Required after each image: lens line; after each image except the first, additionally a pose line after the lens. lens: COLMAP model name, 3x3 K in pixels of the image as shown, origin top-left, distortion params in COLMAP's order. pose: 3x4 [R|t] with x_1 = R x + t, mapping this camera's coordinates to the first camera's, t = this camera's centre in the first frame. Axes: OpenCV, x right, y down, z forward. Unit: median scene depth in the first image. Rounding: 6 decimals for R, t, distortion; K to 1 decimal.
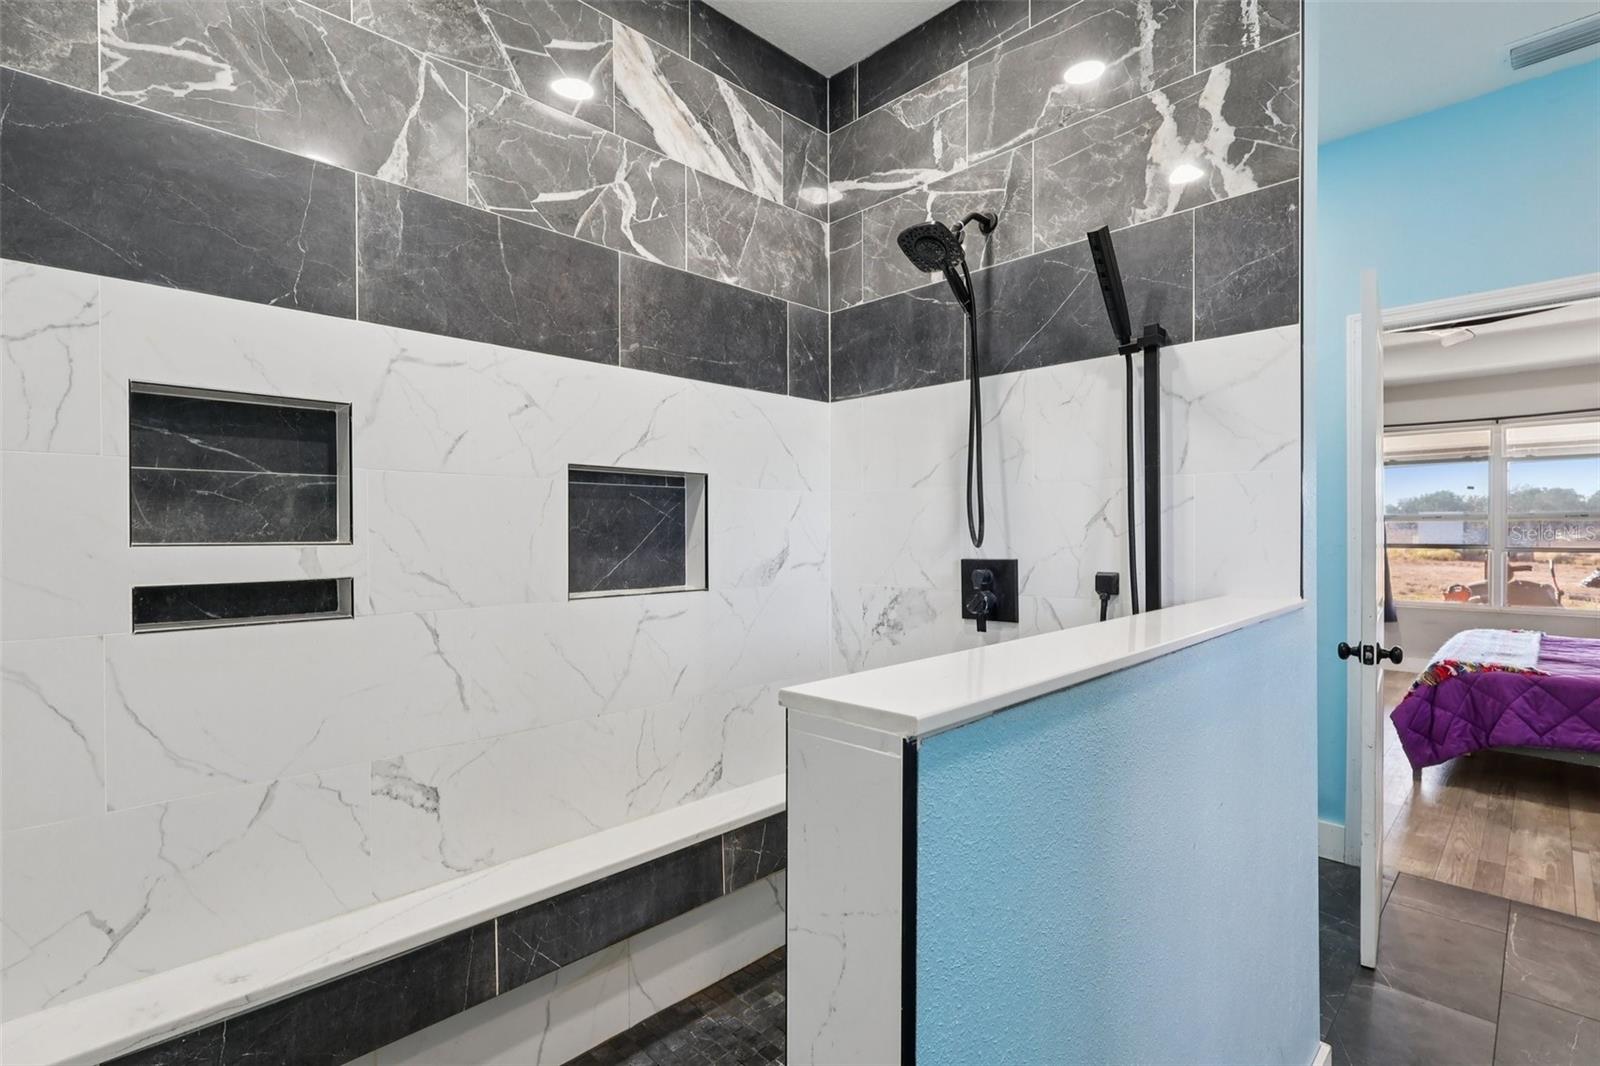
lens RADIAL K [[741.6, 0, 802.6], [0, 741.6, 535.1], [0, 0, 1]] dist [-0.001020, 0.000441]
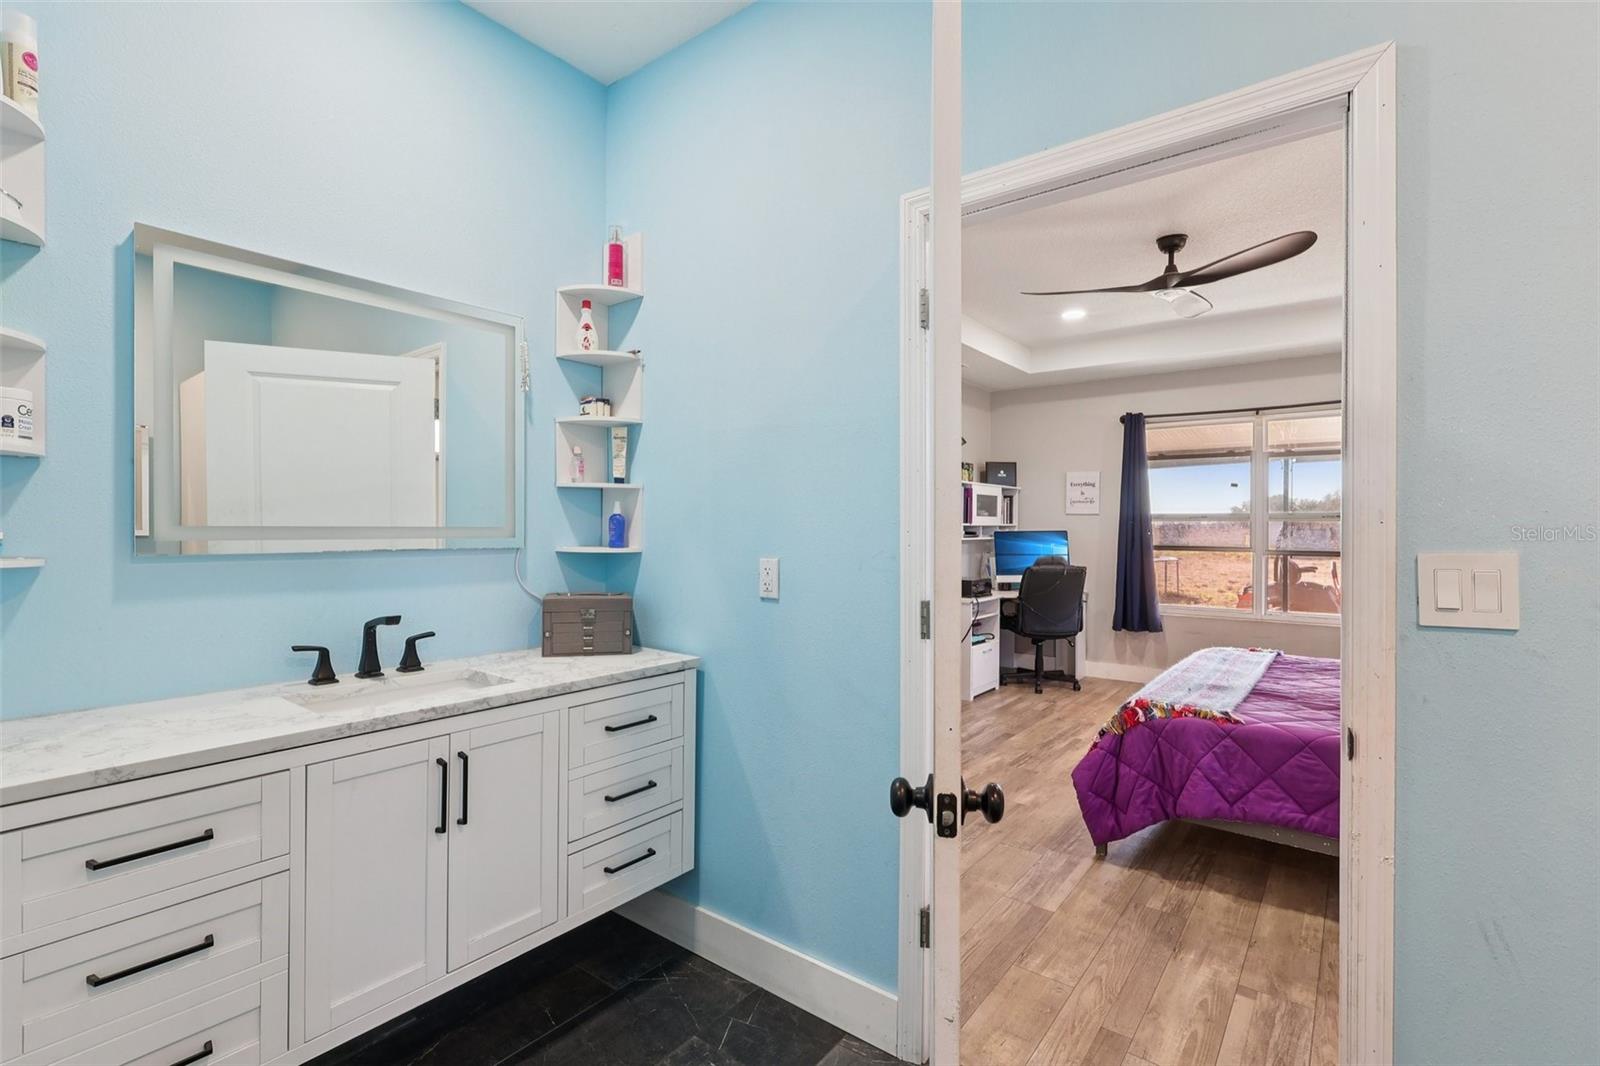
lens RADIAL K [[741.6, 0, 799.0], [0, 741.6, 526.5], [0, 0, 1]] dist [-0.001020, 0.000441]
pose [[0.990600, 0.007160, 0.136602, 0.434708], [-0.006355, 0.999960, -0.006331, -0.005890], [-0.136642, 0.005403, 0.990606, 0.295938]]
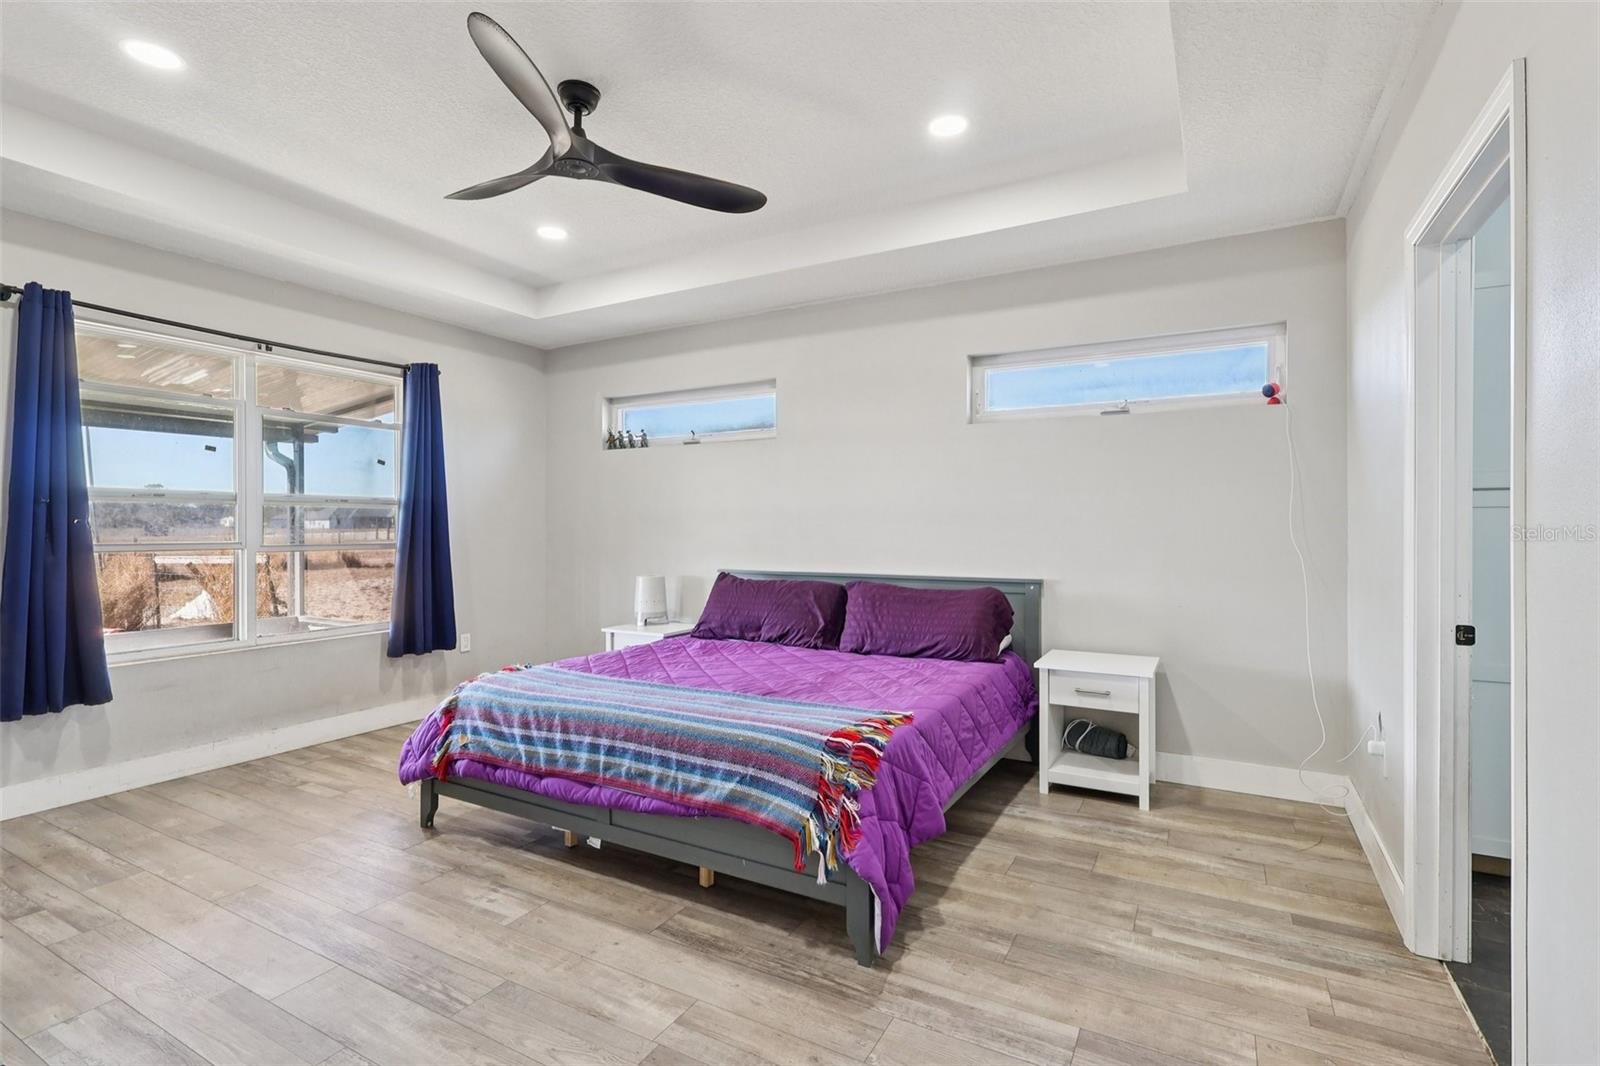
lens RADIAL K [[741.6, 0, 807.0], [0, 741.6, 527.9], [0, 0, 1]] dist [-0.001020, 0.000441]
pose [[-0.280545, -0.000567, 0.959841, 0.334036], [0.005715, 0.999981, 0.002261, 0.003132], [-0.959824, 0.006120, -0.280536, 1.262985]]
